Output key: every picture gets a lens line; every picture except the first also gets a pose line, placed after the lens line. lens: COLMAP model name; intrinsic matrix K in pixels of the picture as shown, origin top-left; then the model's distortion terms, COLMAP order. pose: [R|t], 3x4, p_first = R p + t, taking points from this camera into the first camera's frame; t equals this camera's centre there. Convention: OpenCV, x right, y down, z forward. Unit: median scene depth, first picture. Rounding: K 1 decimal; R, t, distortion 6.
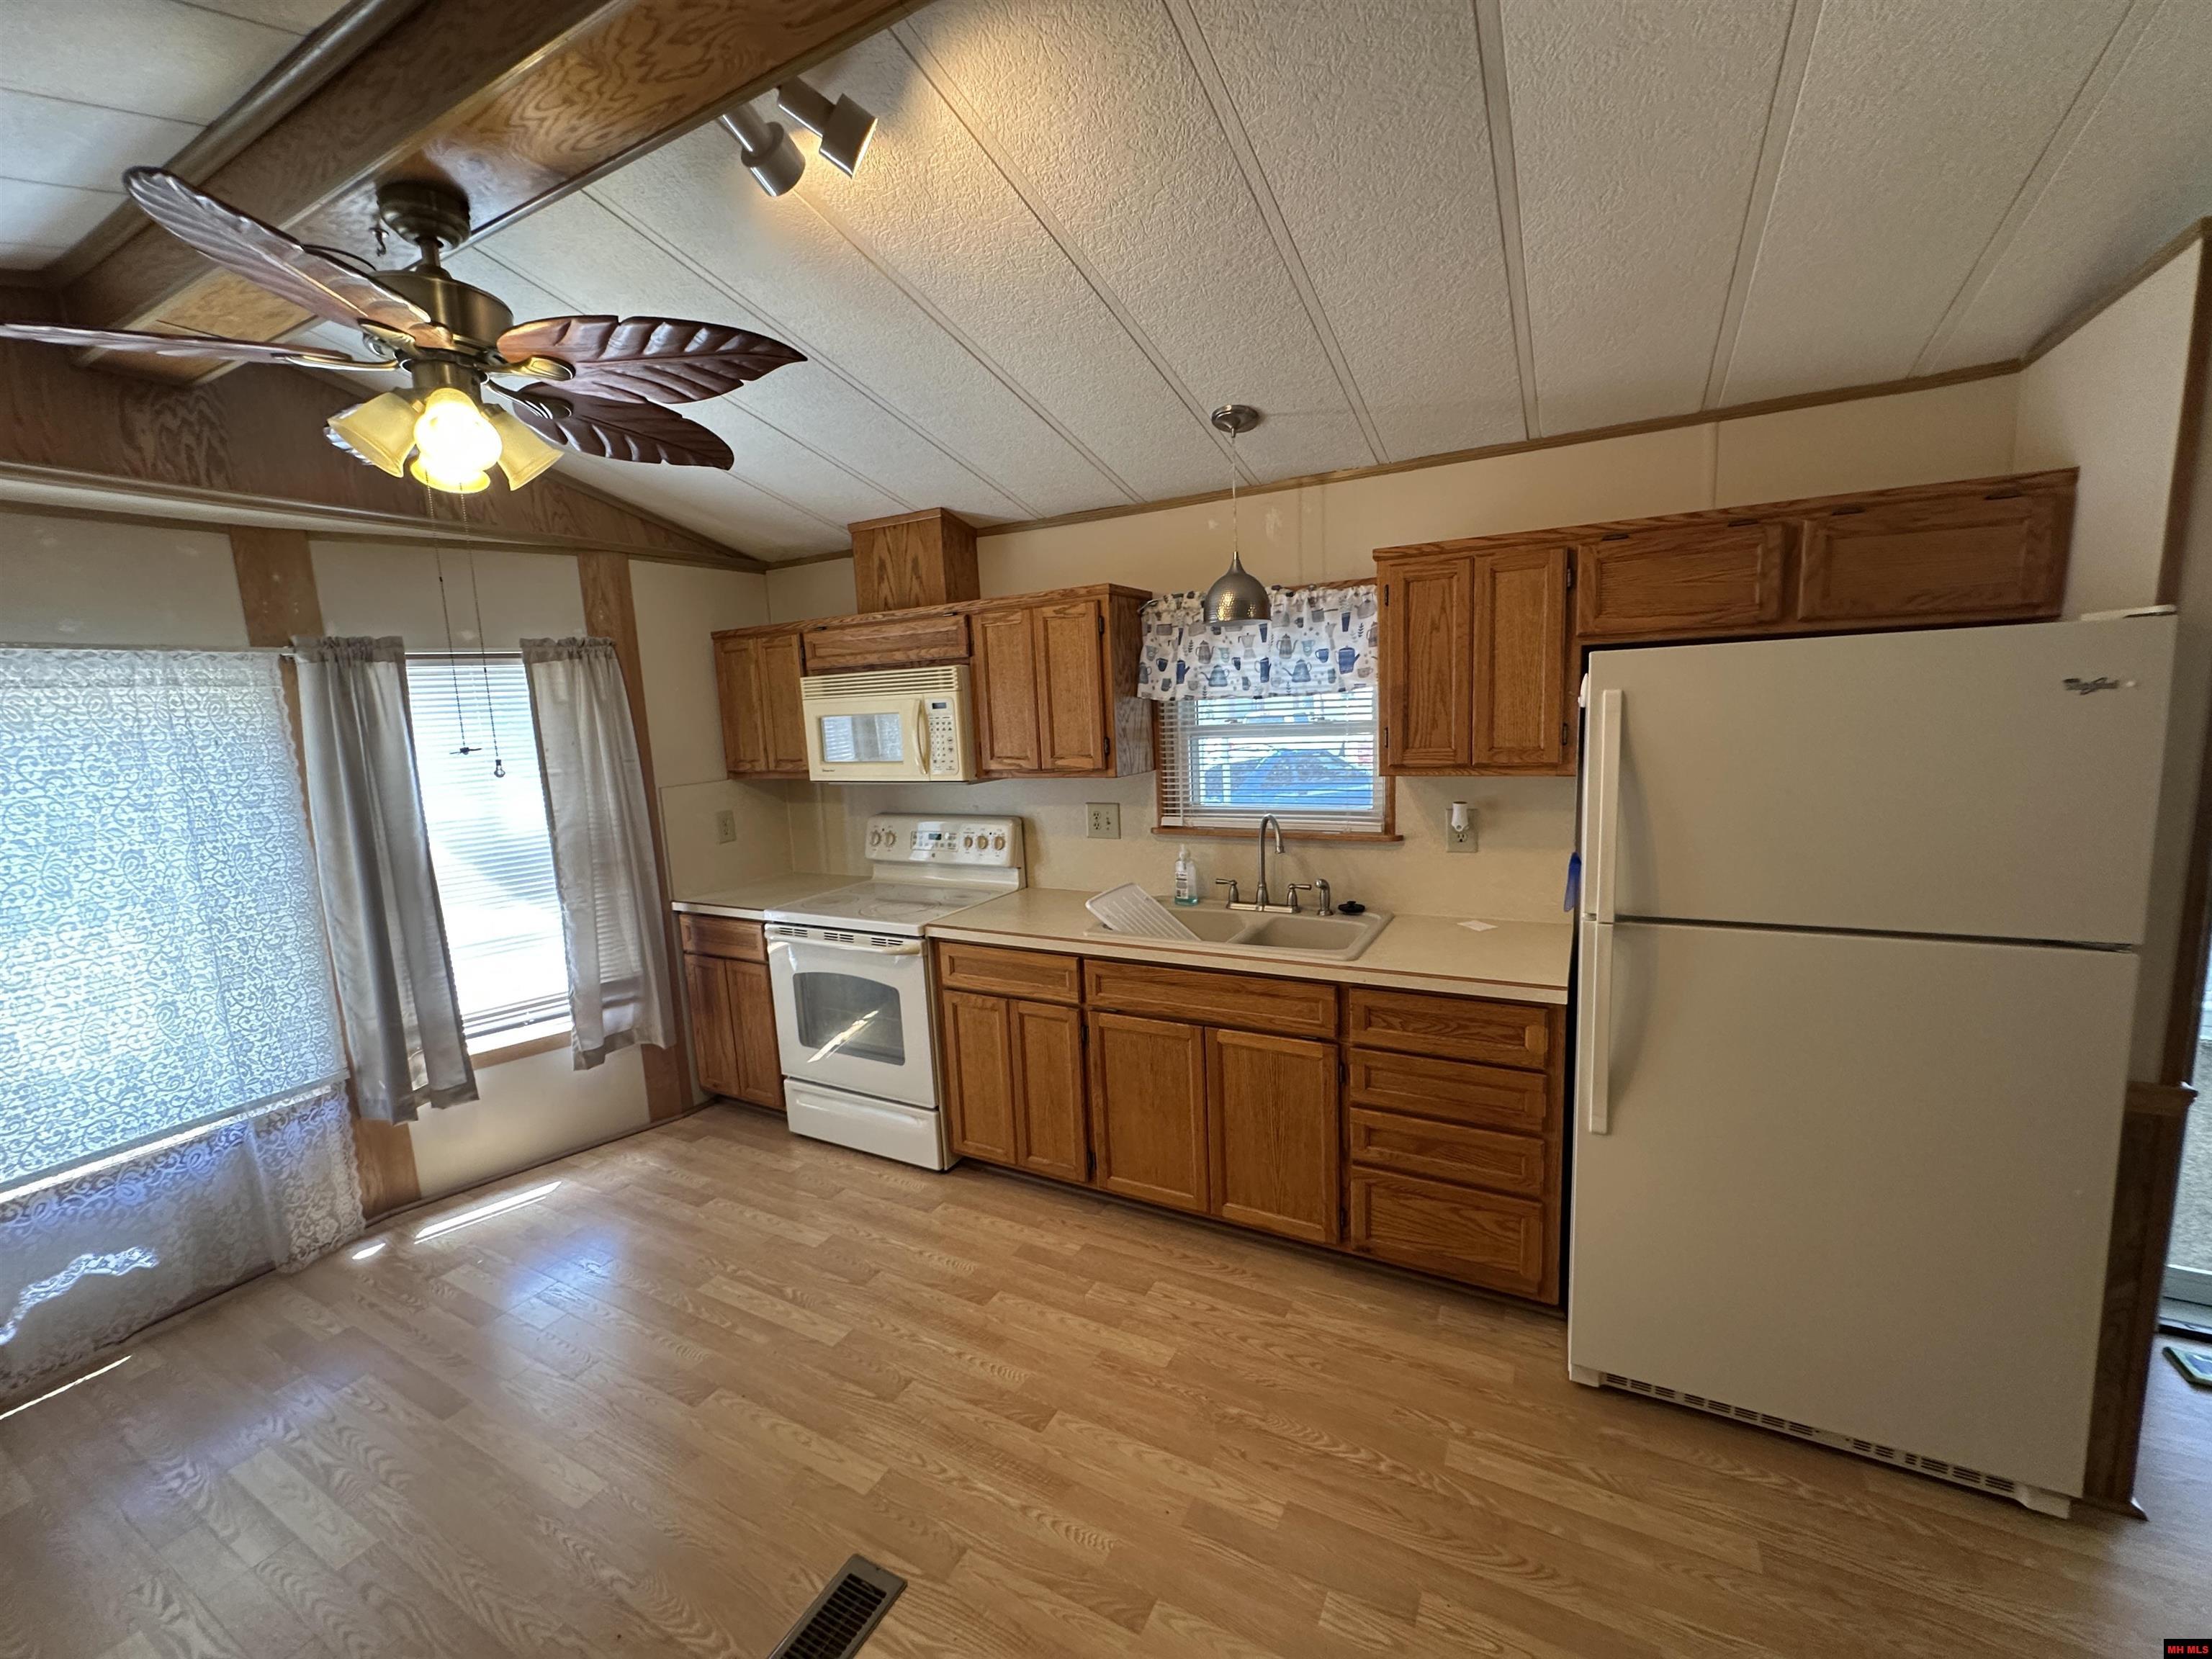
lens RADIAL K [[886.8, 0, 1106.0], [0, 886.8, 829.5], [0, 0, 1]] dist [-0.006246, 0.001007]
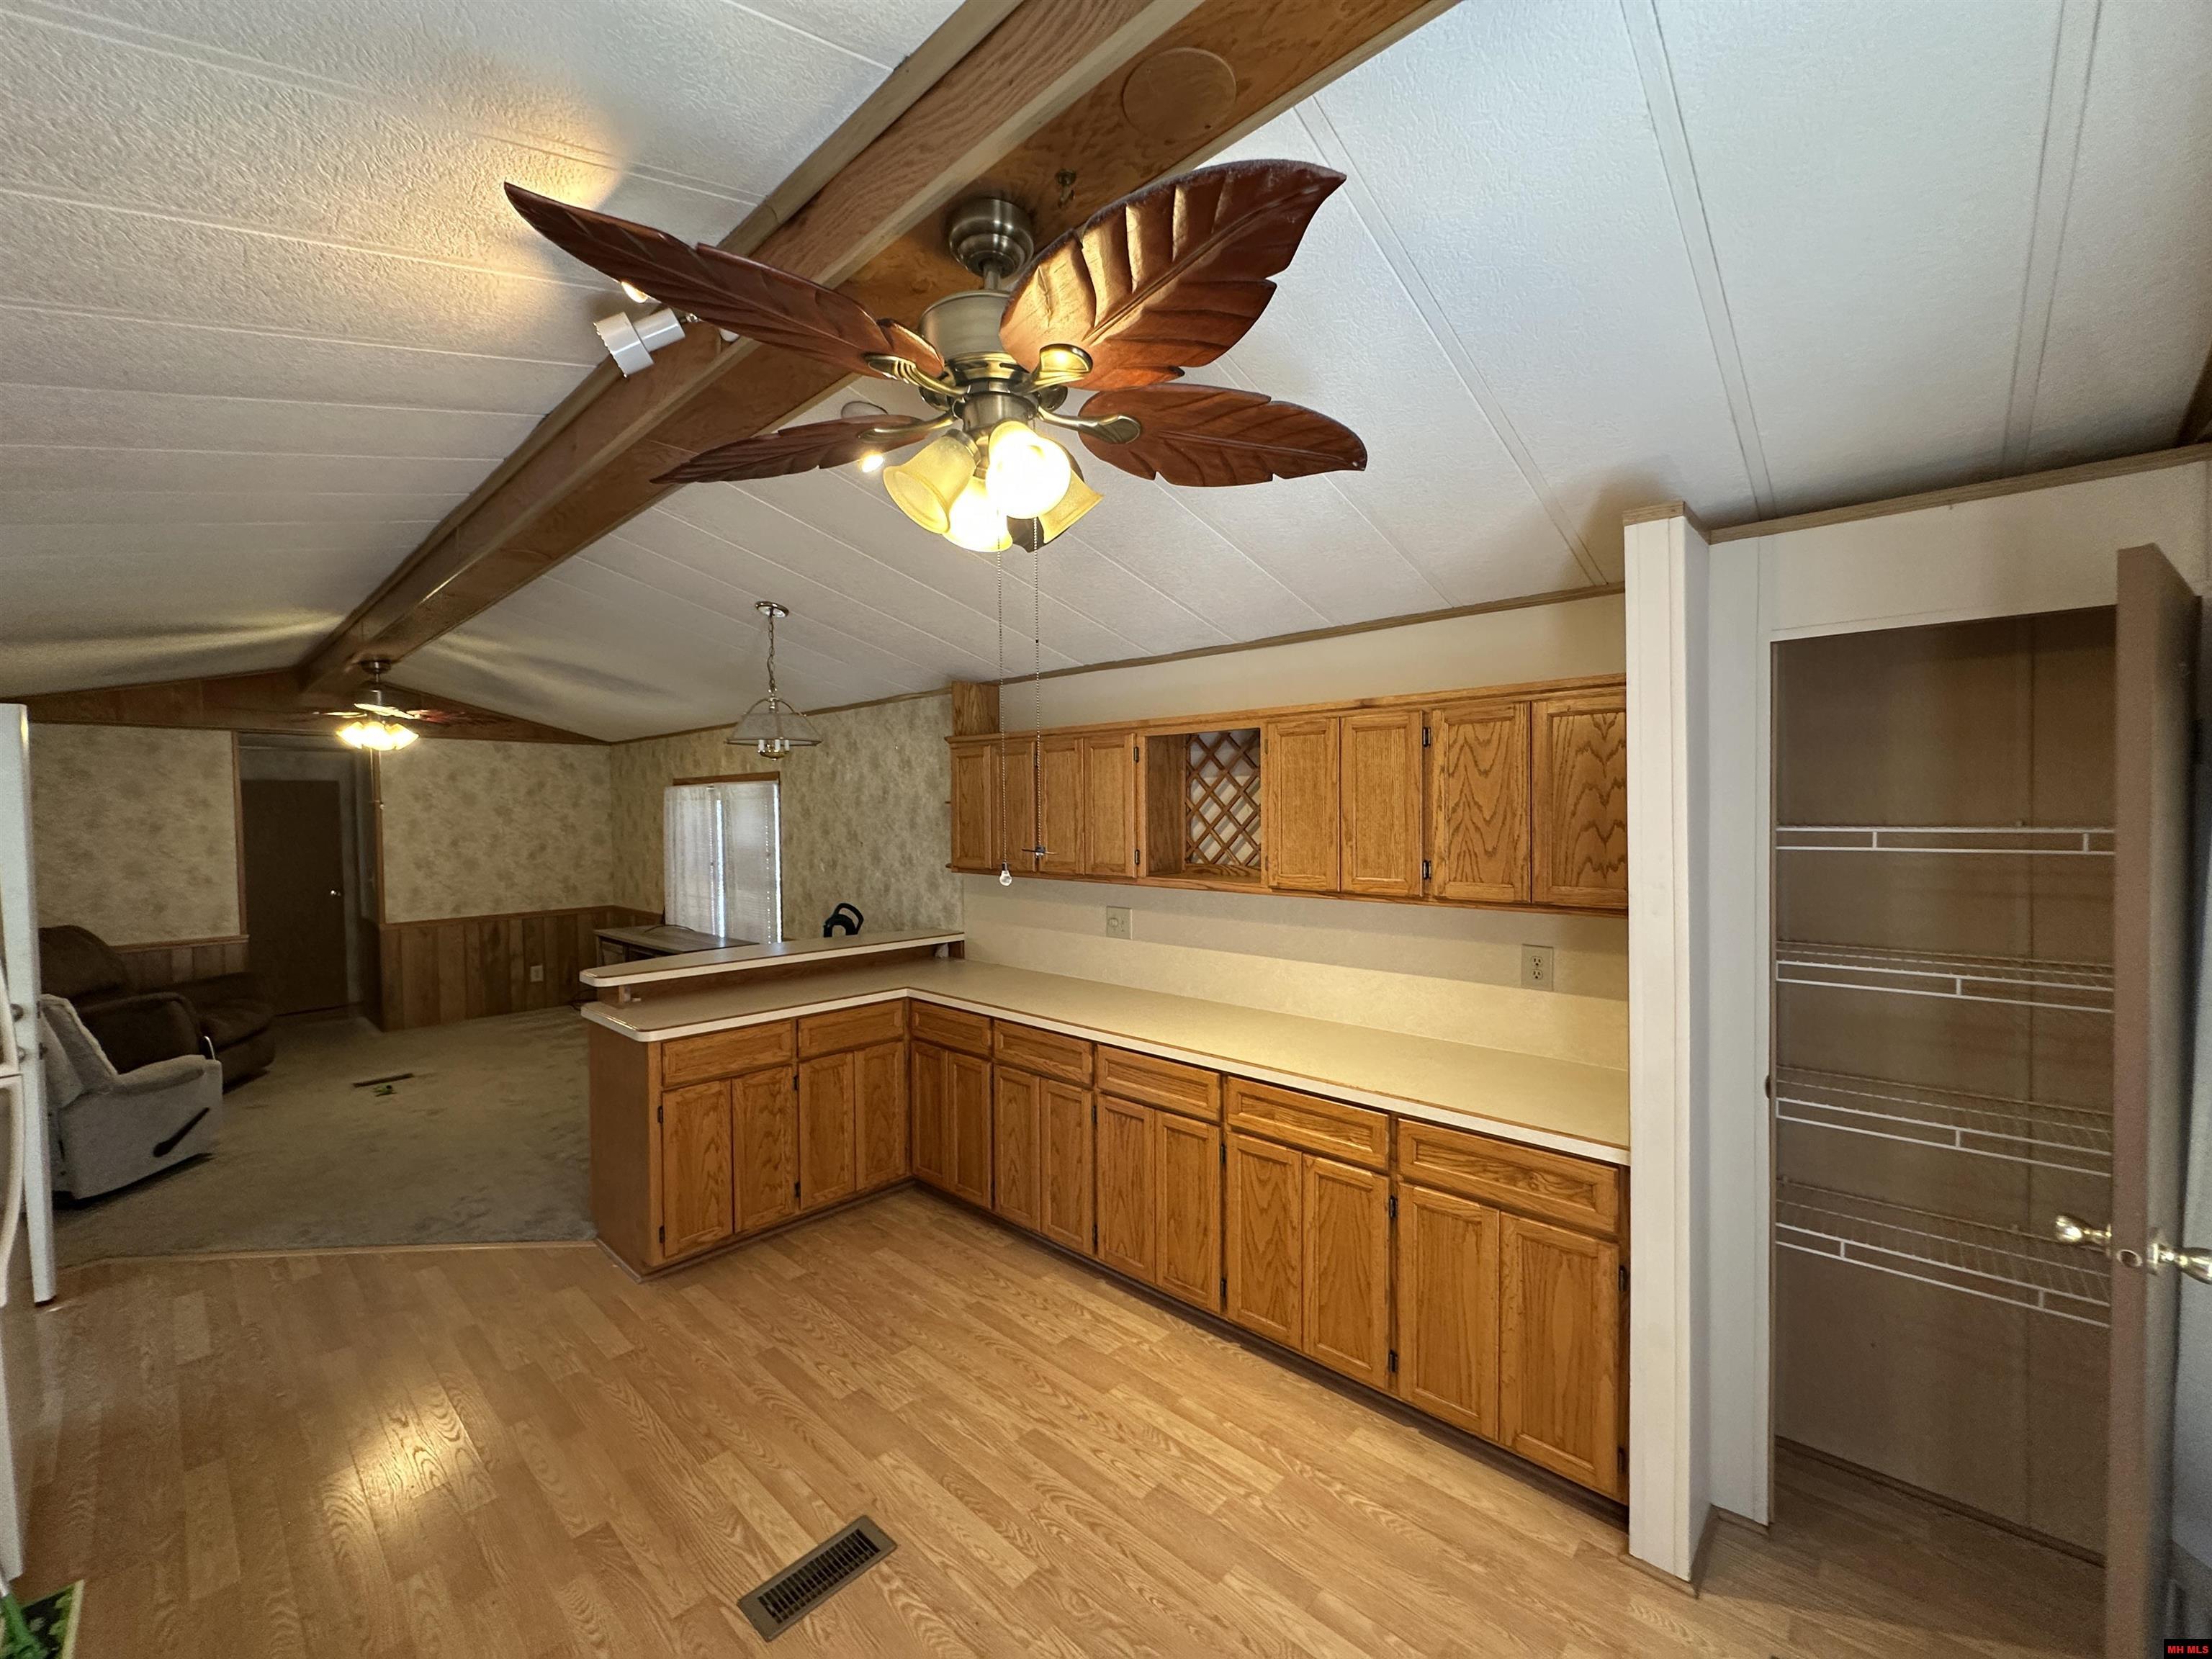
lens RADIAL K [[886.8, 0, 1106.0], [0, 886.8, 829.5], [0, 0, 1]] dist [-0.006246, 0.001007]
pose [[-0.968579, 0.052192, 0.243168, -0.535147], [0.090800, 0.984450, 0.150378, -0.123637], [-0.231539, 0.167733, -0.958257, 0.965124]]
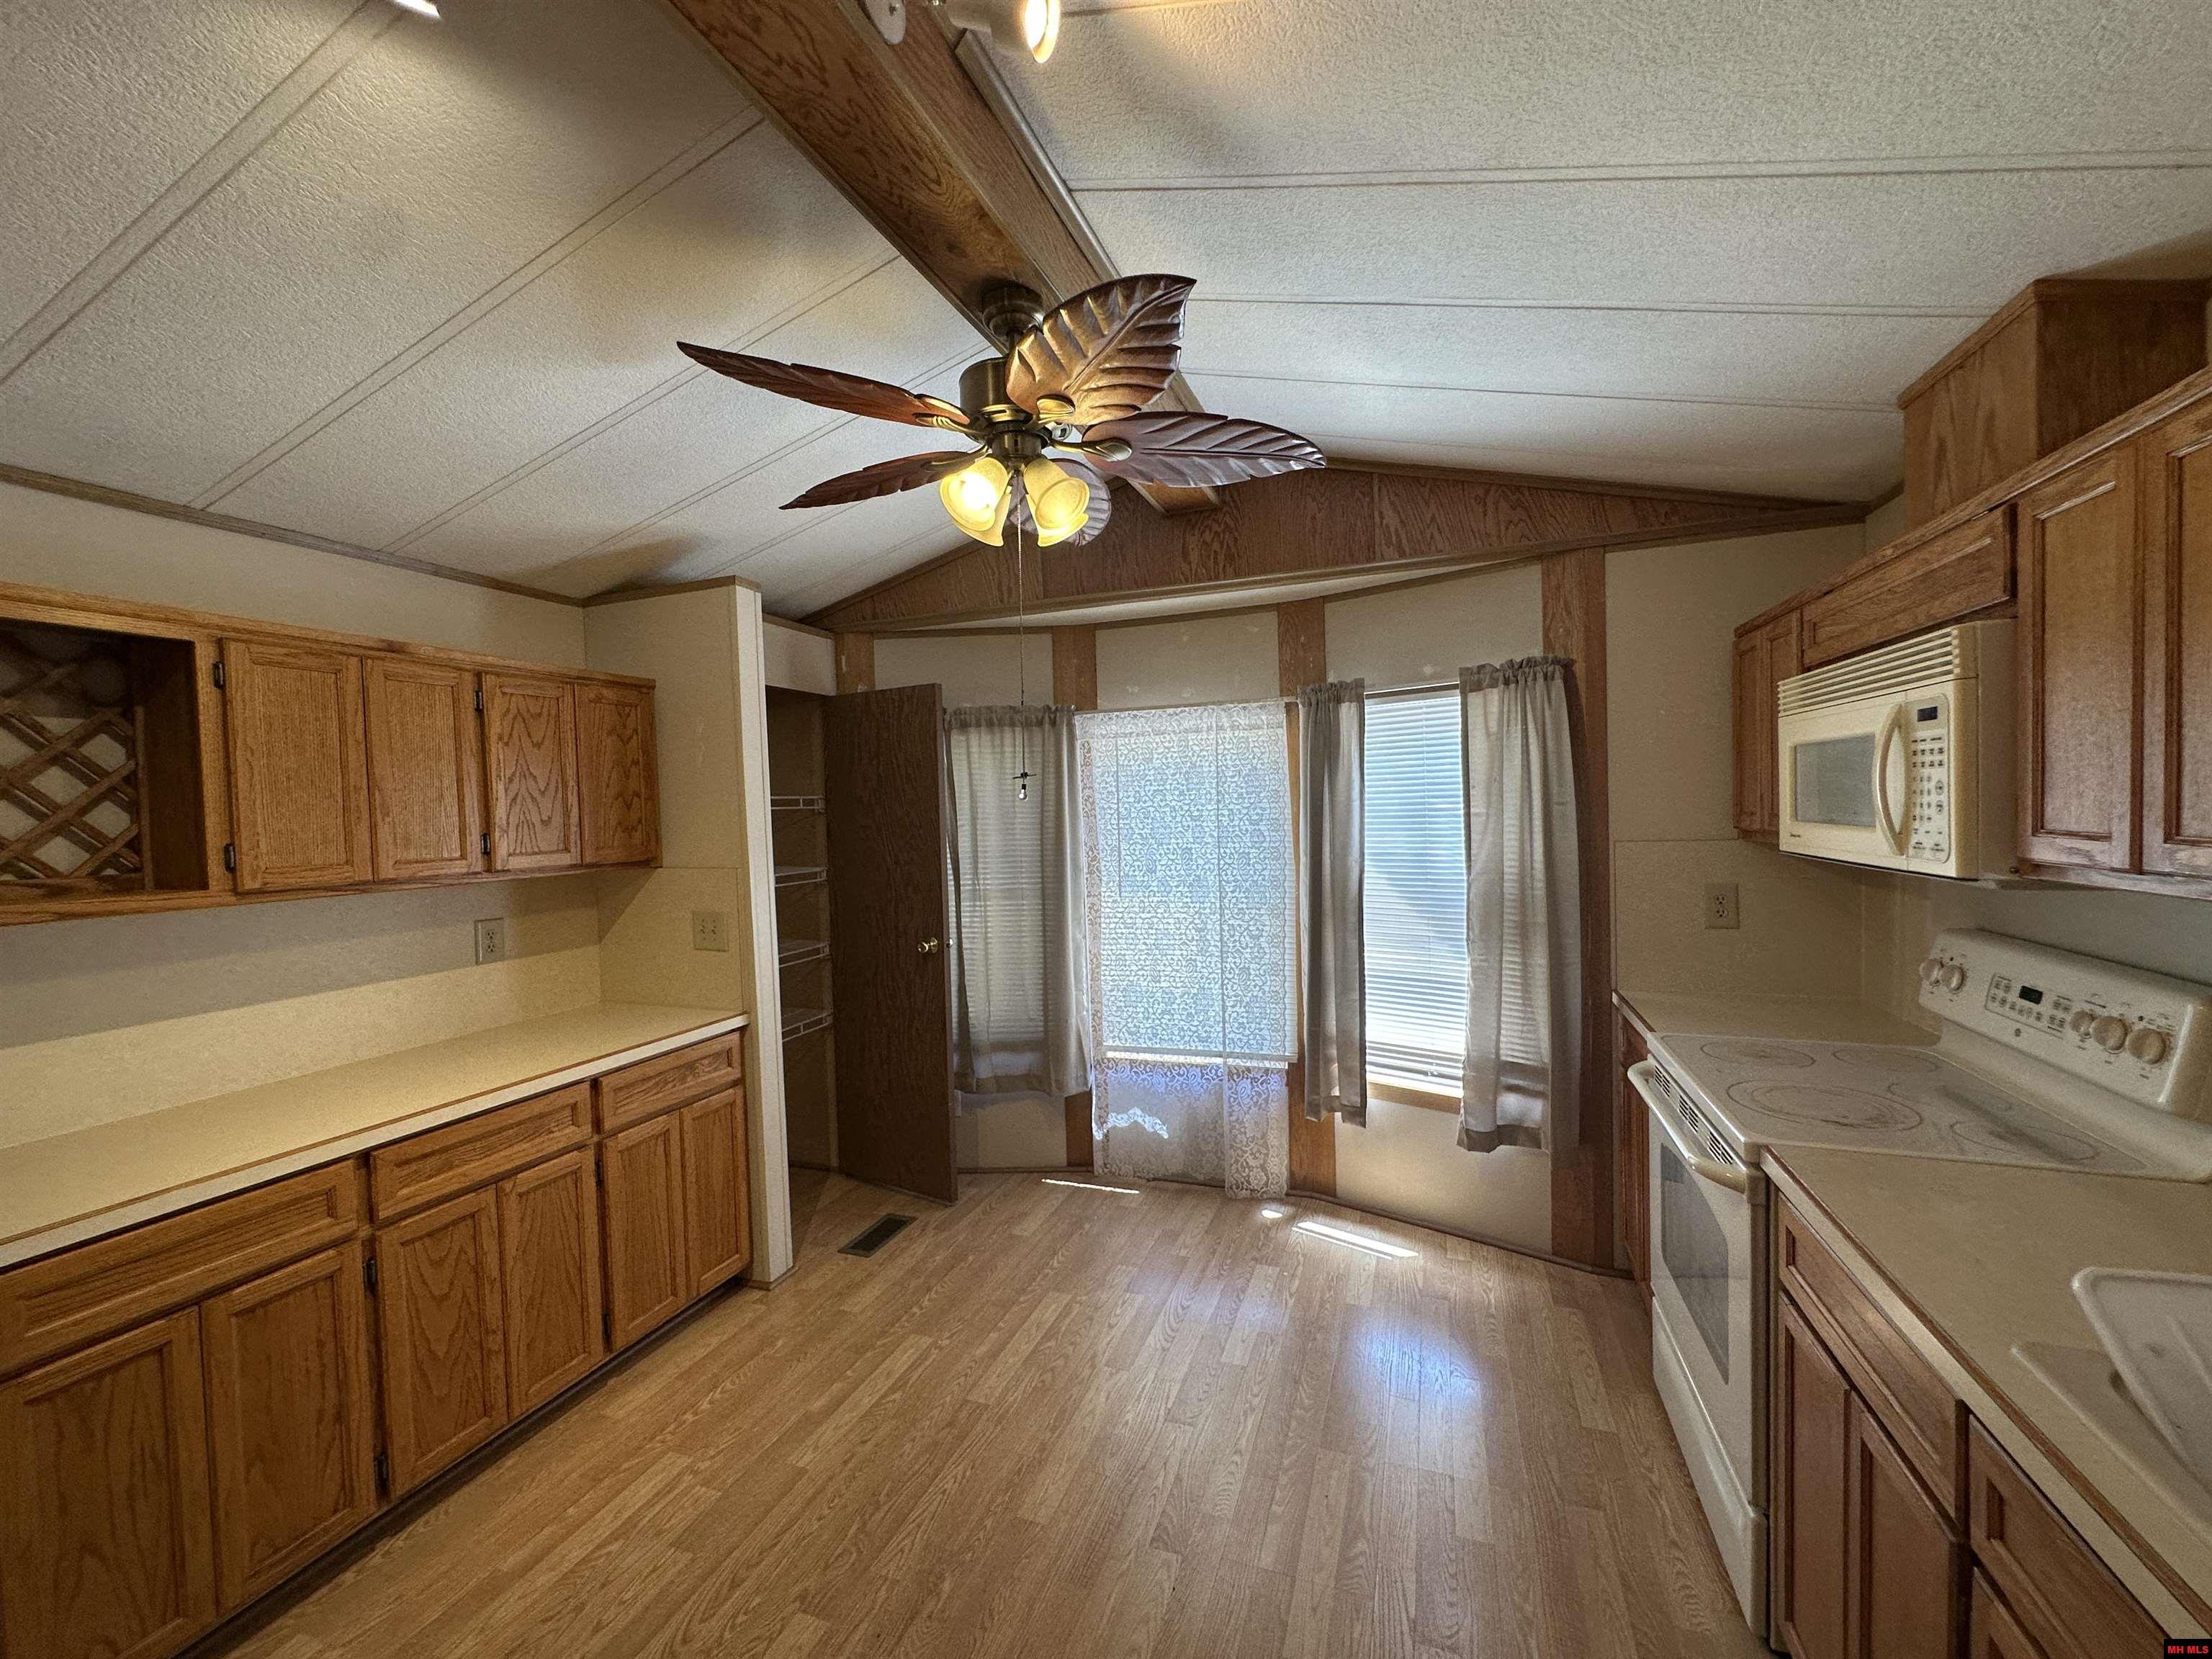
lens RADIAL K [[886.8, 0, 1106.0], [0, 886.8, 829.5], [0, 0, 1]] dist [-0.006246, 0.001007]
pose [[0.142778, 0.071348, -0.987180, 0.222689], [-0.120069, 0.991281, 0.054278, -0.052611], [0.982445, 0.110780, 0.150100, 0.515735]]
